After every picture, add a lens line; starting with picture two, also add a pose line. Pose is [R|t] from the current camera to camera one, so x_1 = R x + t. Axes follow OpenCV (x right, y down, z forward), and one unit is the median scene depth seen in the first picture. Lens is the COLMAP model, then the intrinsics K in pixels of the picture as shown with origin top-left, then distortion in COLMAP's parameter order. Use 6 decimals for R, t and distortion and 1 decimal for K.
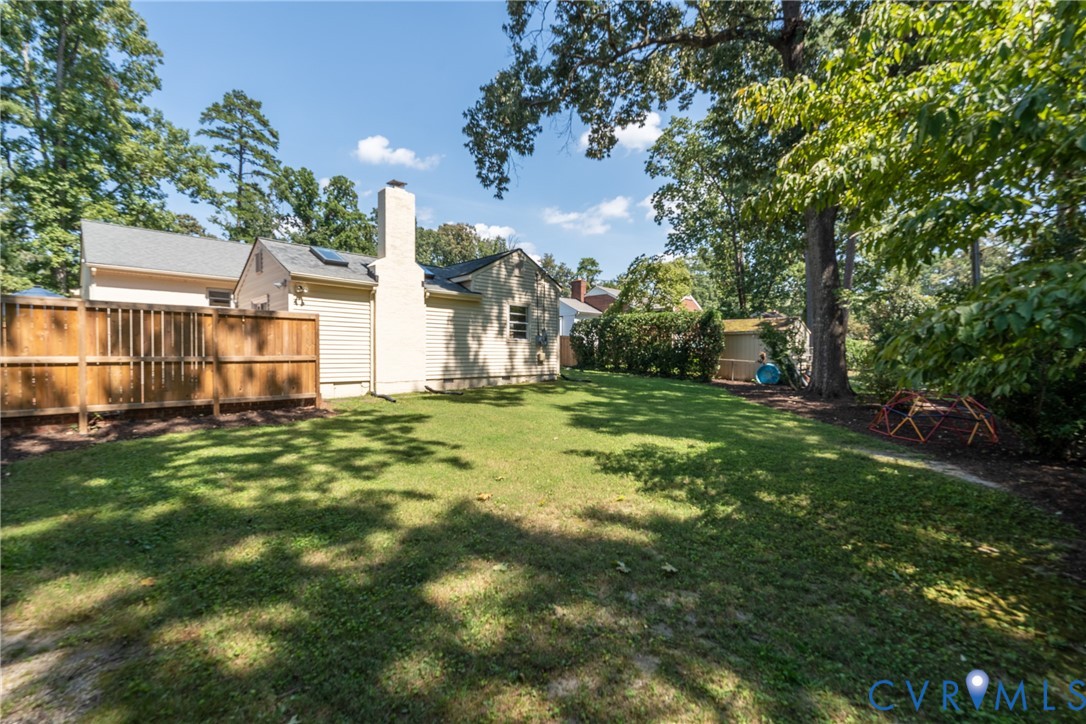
lens RADIAL K [[473.6, 0, 544.3], [0, 473.6, 363.5], [0, 0, 1]] dist [-0.002689, -0.000198]
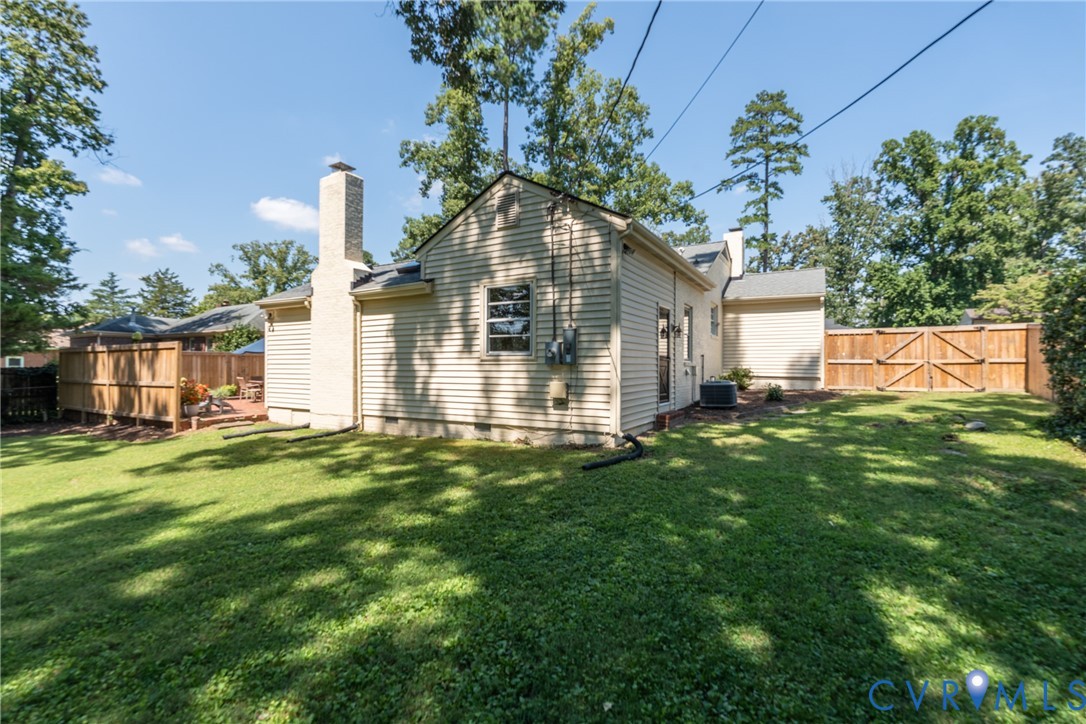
lens RADIAL K [[473.6, 0, 544.3], [0, 473.6, 363.5], [0, 0, 1]] dist [-0.002689, -0.000198]
pose [[0.245259, -0.005345, -0.969443, 0.458919], [-0.015814, 0.999830, -0.009513, -0.037650], [0.969329, 0.017664, 0.245133, 0.954234]]
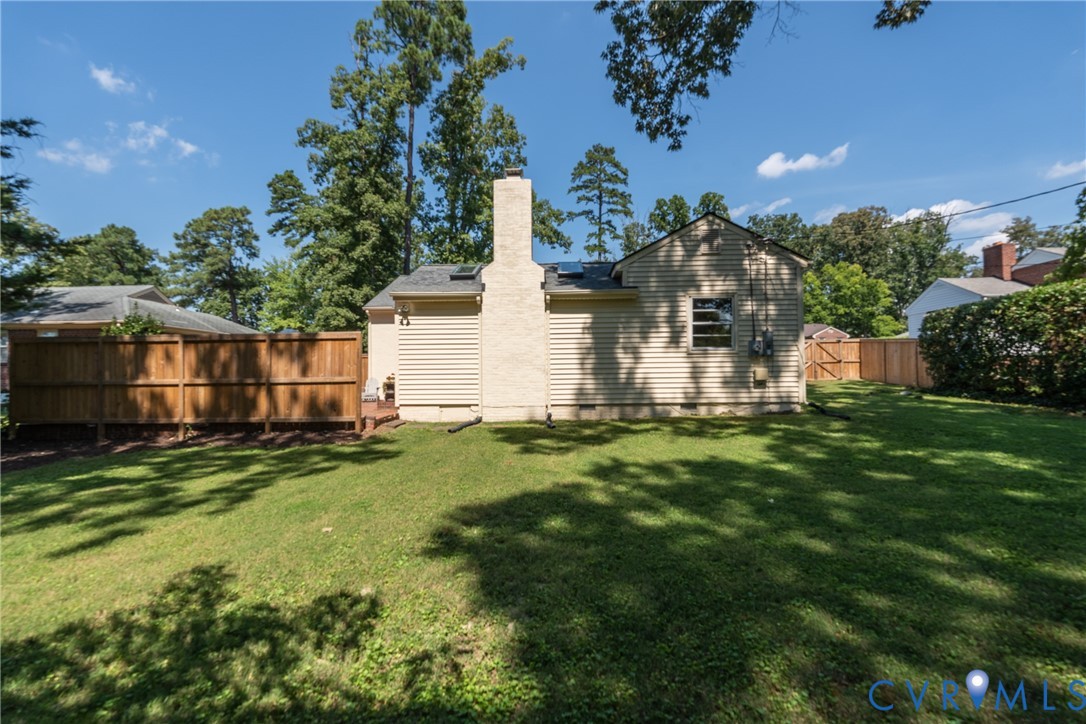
lens RADIAL K [[473.6, 0, 544.3], [0, 473.6, 363.5], [0, 0, 1]] dist [-0.002689, -0.000198]
pose [[0.671177, -0.026212, -0.740834, 0.289777], [-0.001783, 0.999315, -0.036973, -0.005485], [0.741295, 0.026137, 0.670670, 0.400087]]
